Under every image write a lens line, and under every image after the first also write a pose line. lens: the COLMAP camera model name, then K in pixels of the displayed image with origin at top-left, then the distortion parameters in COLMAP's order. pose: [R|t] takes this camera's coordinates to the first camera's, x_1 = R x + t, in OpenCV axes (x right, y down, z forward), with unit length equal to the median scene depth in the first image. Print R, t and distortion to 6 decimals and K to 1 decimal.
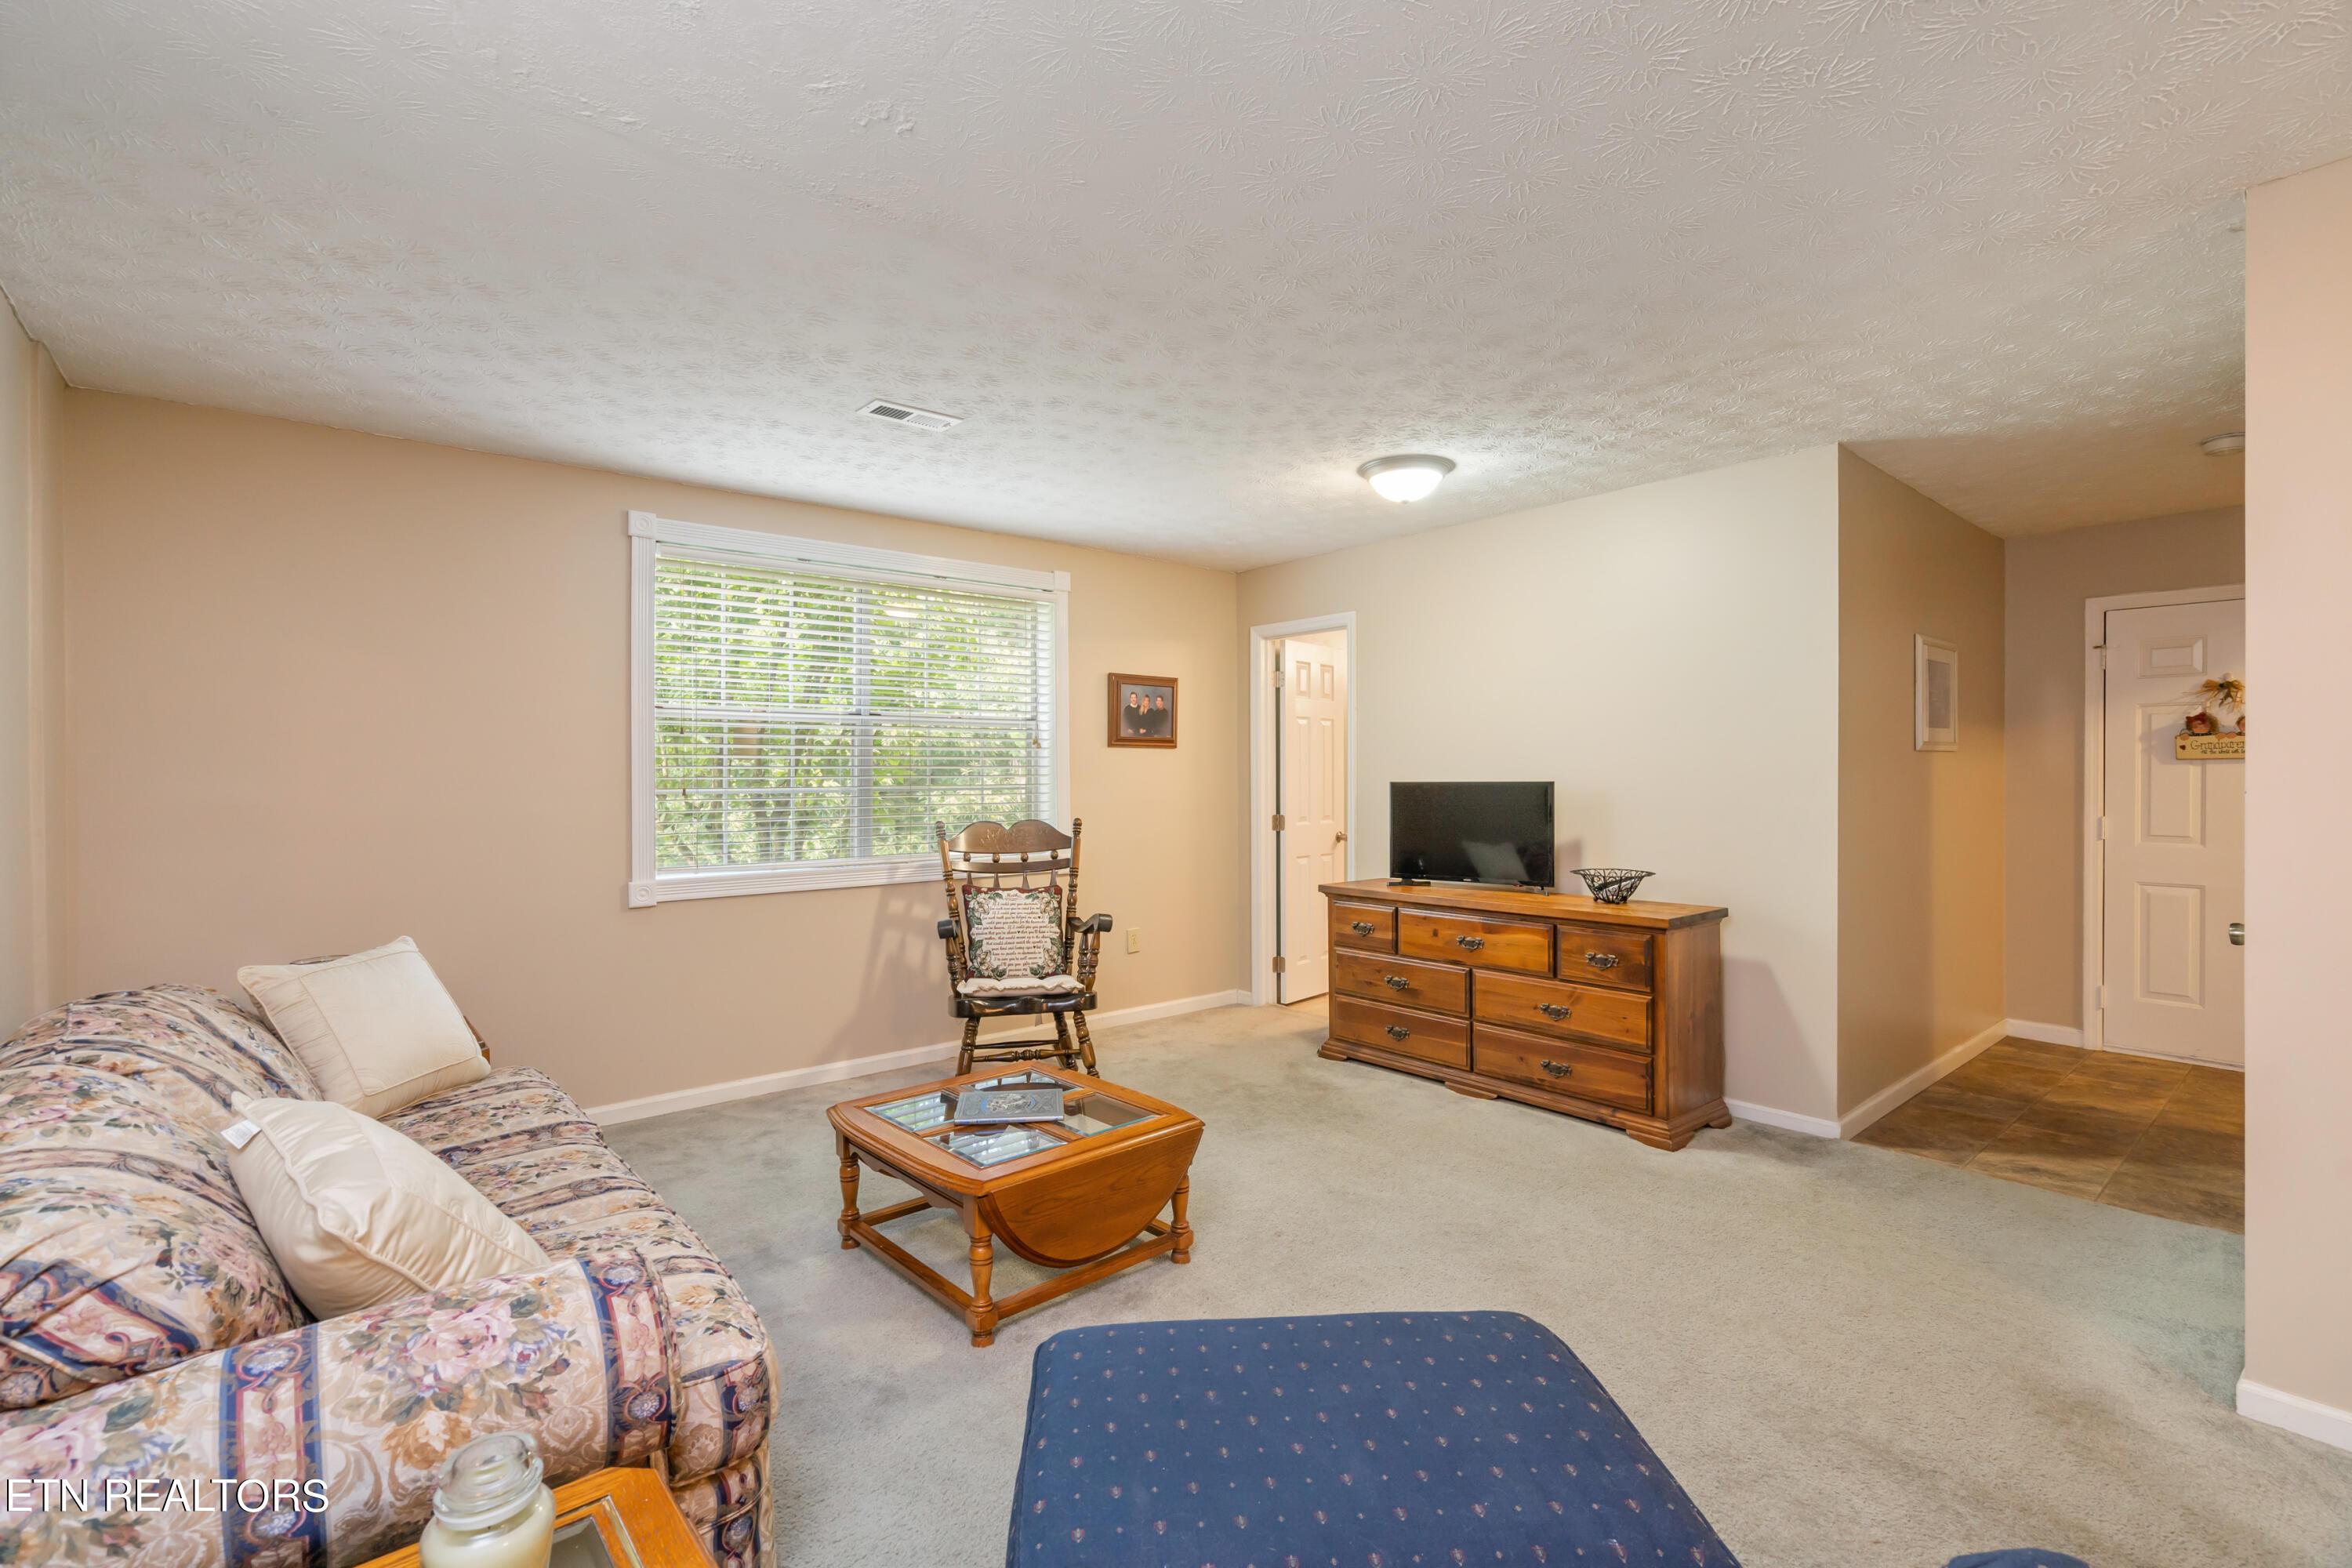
lens RADIAL K [[1063.4, 0, 1169.1], [0, 1063.4, 779.0], [0, 0, 1]] dist [-0.004300, 0.001625]
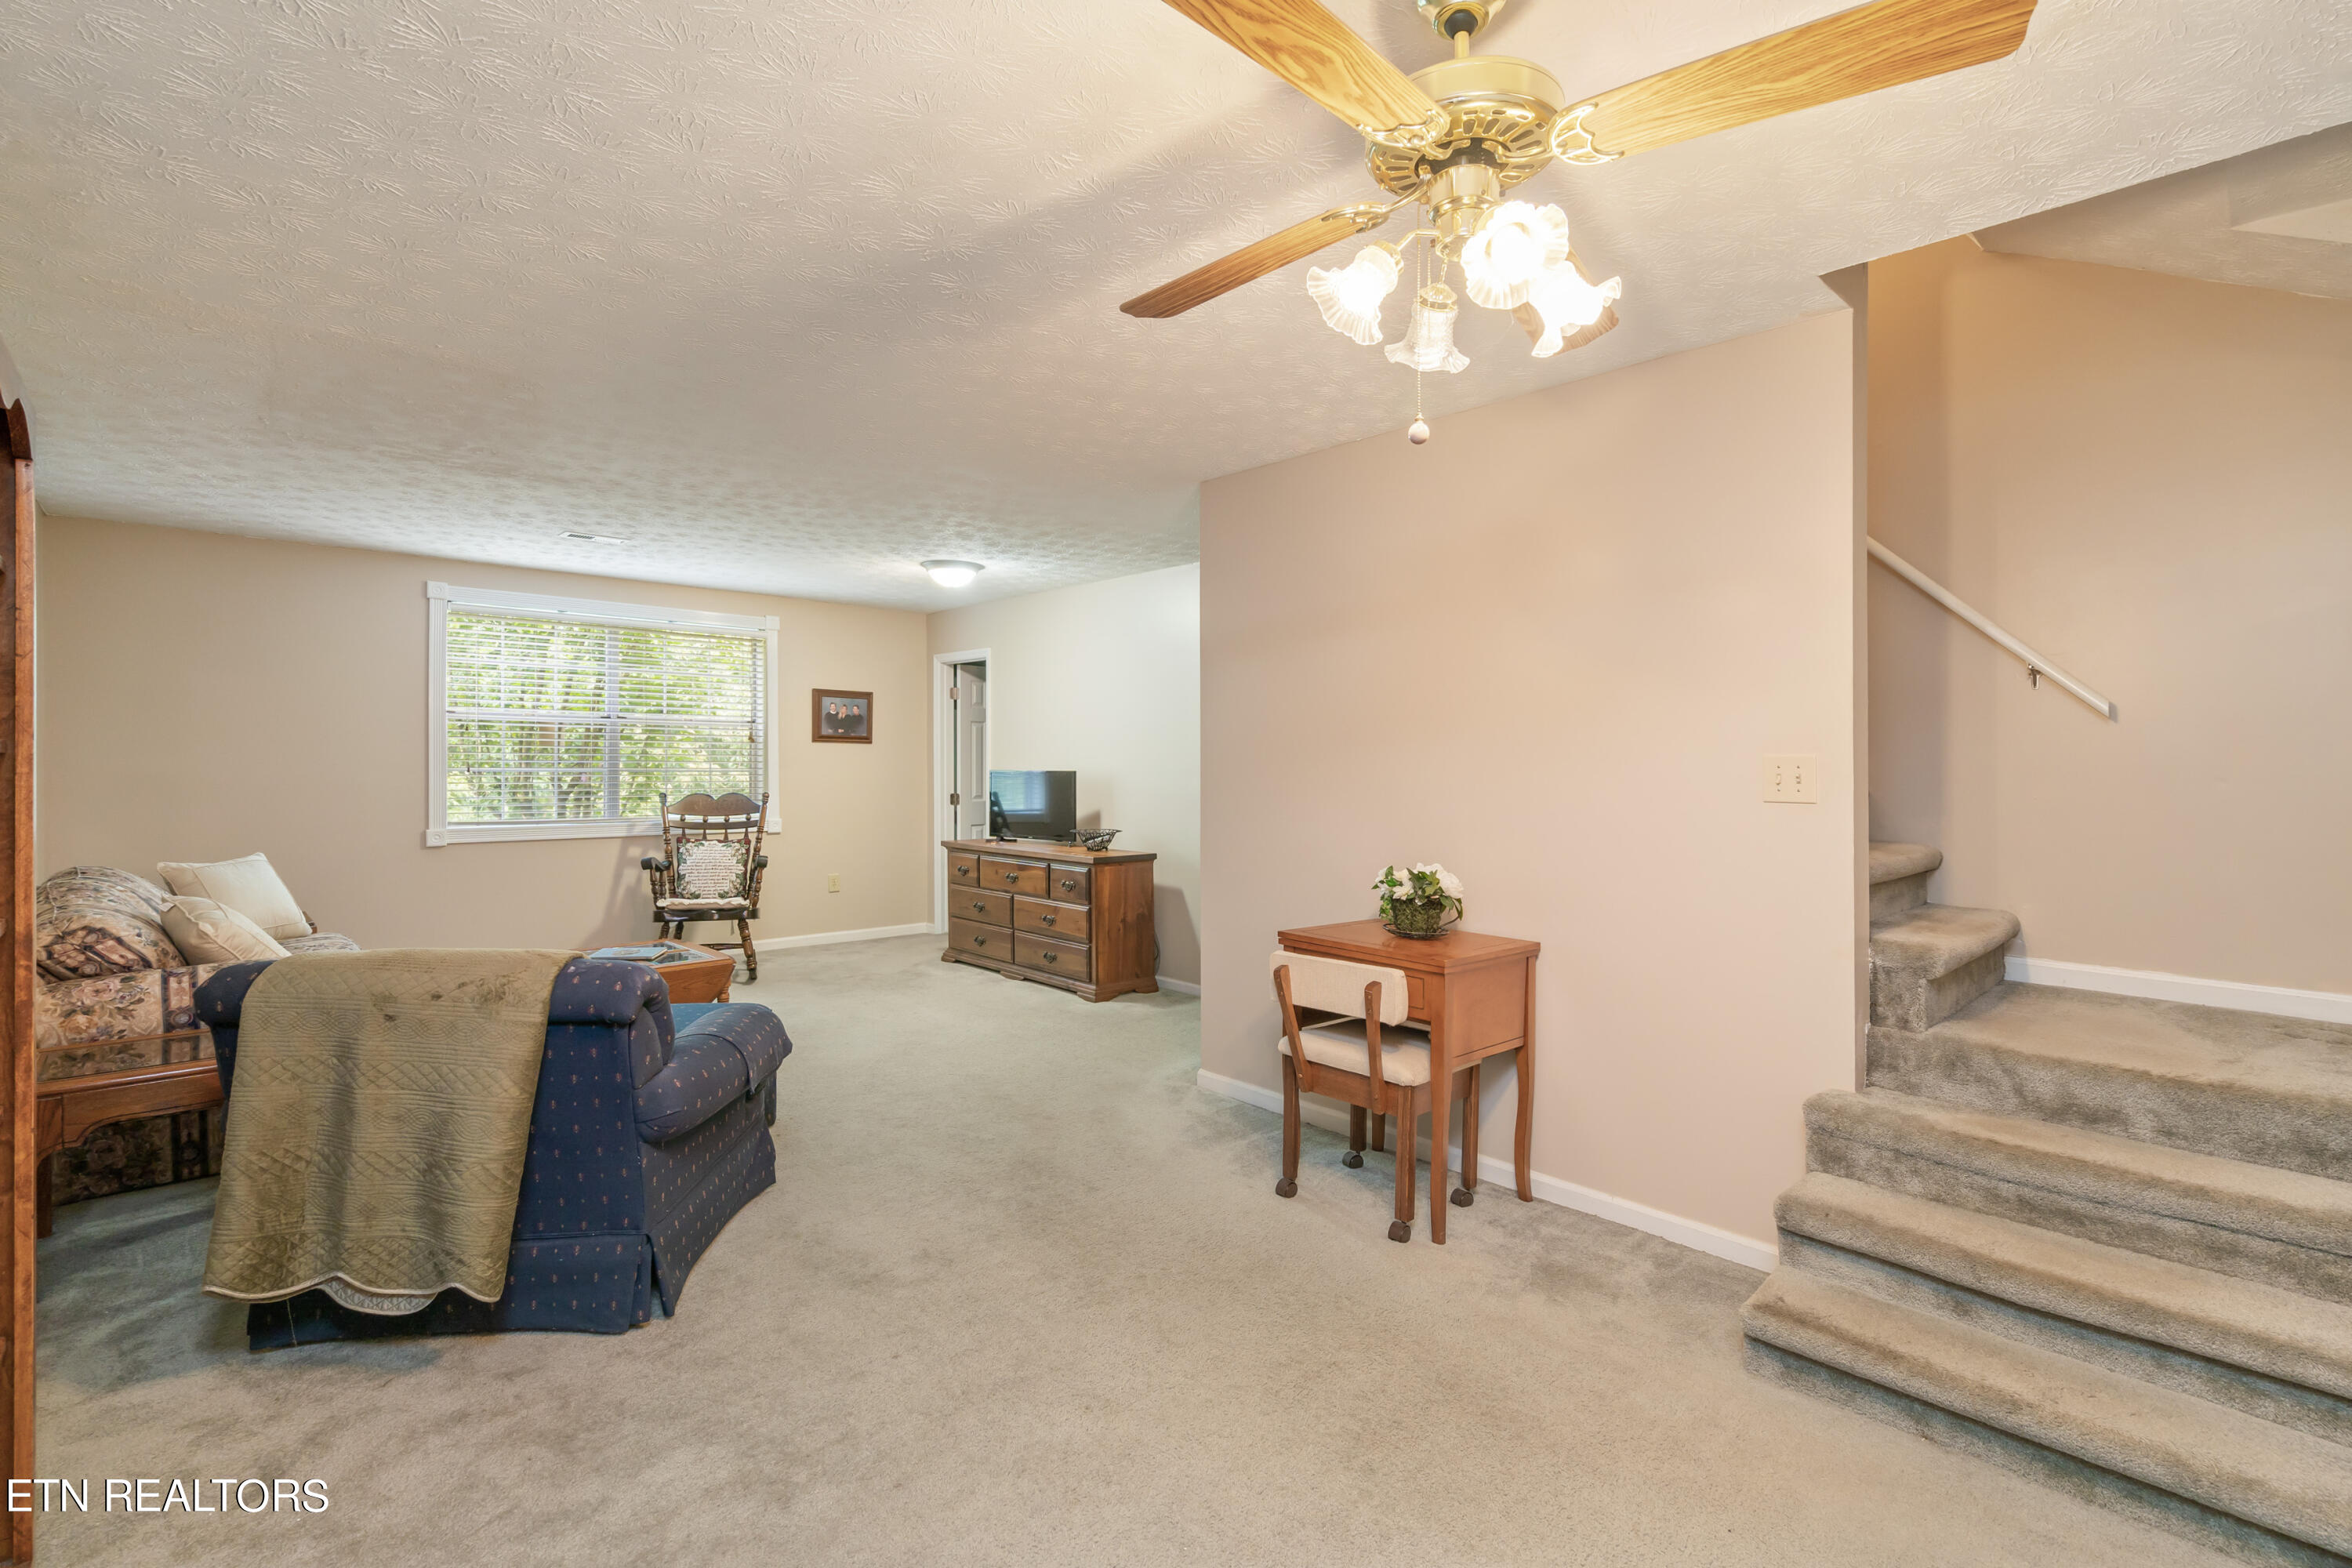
lens RADIAL K [[1072.7, 0, 1179.6], [0, 1072.7, 776.7], [0, 0, 1]] dist [0.003829, 0.000102]
pose [[0.998429, 0.014701, 0.054075, 0.419829], [-0.015178, 0.999849, 0.008422, -0.005036], [-0.053943, -0.009230, 0.998501, -0.509853]]
